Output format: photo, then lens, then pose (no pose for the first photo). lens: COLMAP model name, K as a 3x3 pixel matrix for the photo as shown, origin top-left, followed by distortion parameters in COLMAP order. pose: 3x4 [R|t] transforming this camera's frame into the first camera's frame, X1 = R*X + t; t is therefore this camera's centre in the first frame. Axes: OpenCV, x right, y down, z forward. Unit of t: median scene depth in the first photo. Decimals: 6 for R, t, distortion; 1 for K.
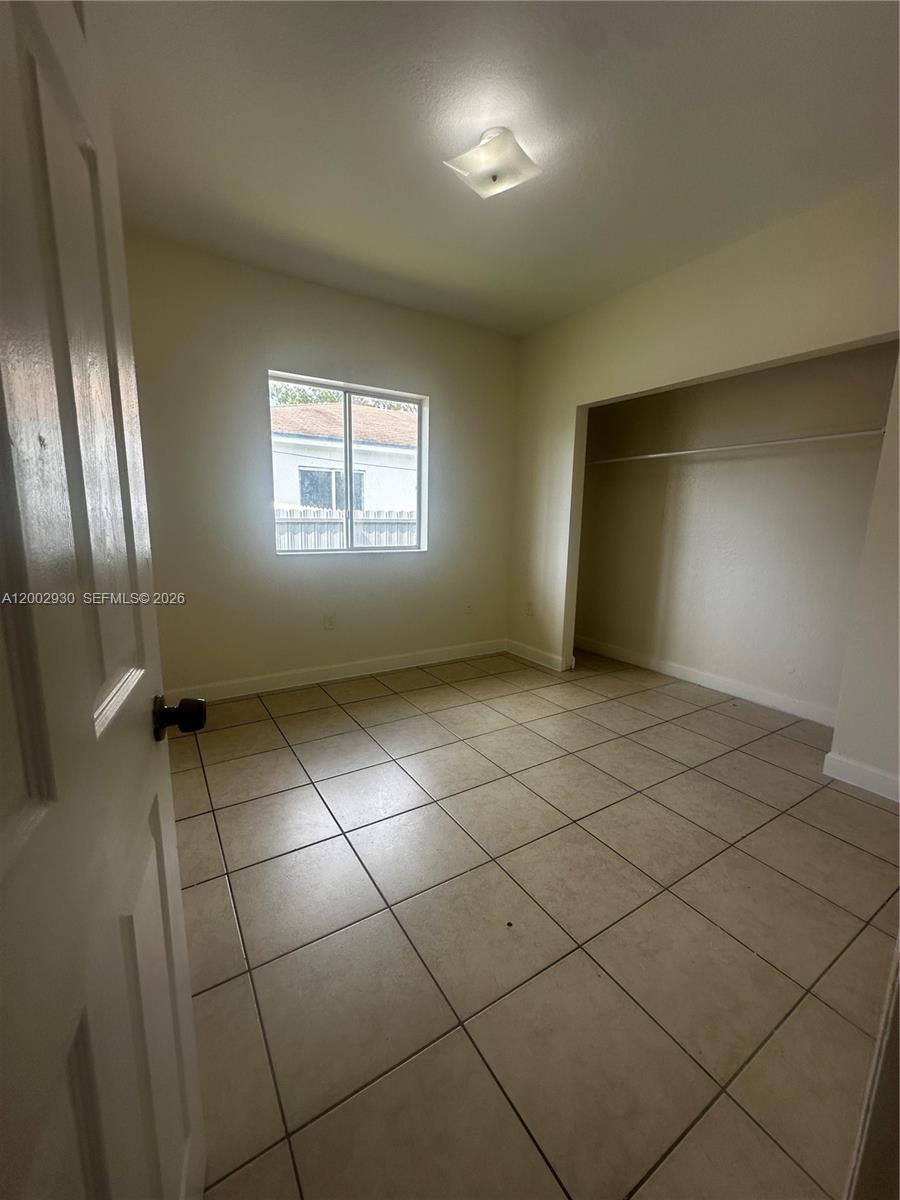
lens RADIAL K [[479.8, 0, 451.4], [0, 479.8, 601.3], [0, 0, 1]] dist [-0.000188, 0.000363]
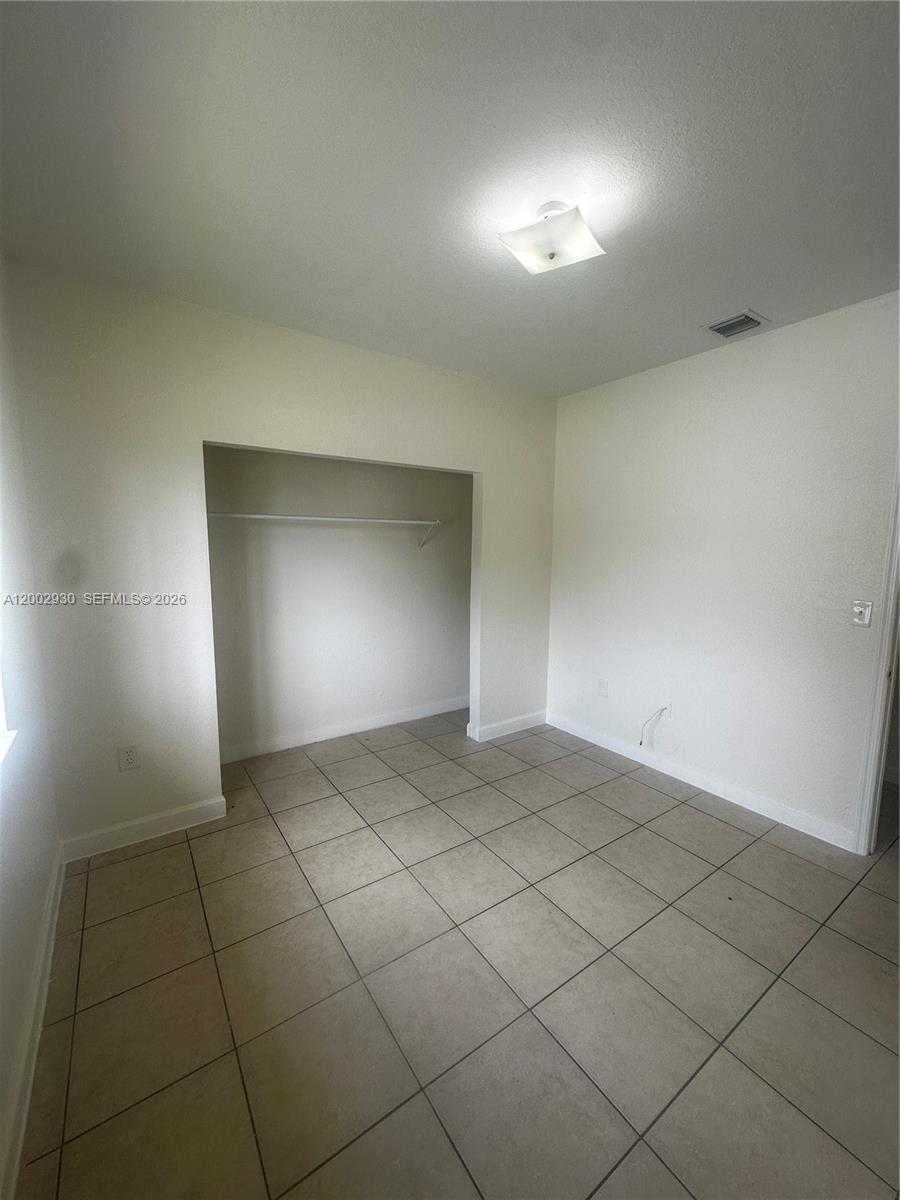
lens RADIAL K [[479.8, 0, 451.4], [0, 479.8, 601.3], [0, 0, 1]] dist [-0.000188, 0.000363]
pose [[-0.044848, -0.142168, 0.988826, -0.508125], [0.163661, 0.975403, 0.147661, -0.243303], [-0.985497, 0.168454, -0.020477, 0.761358]]
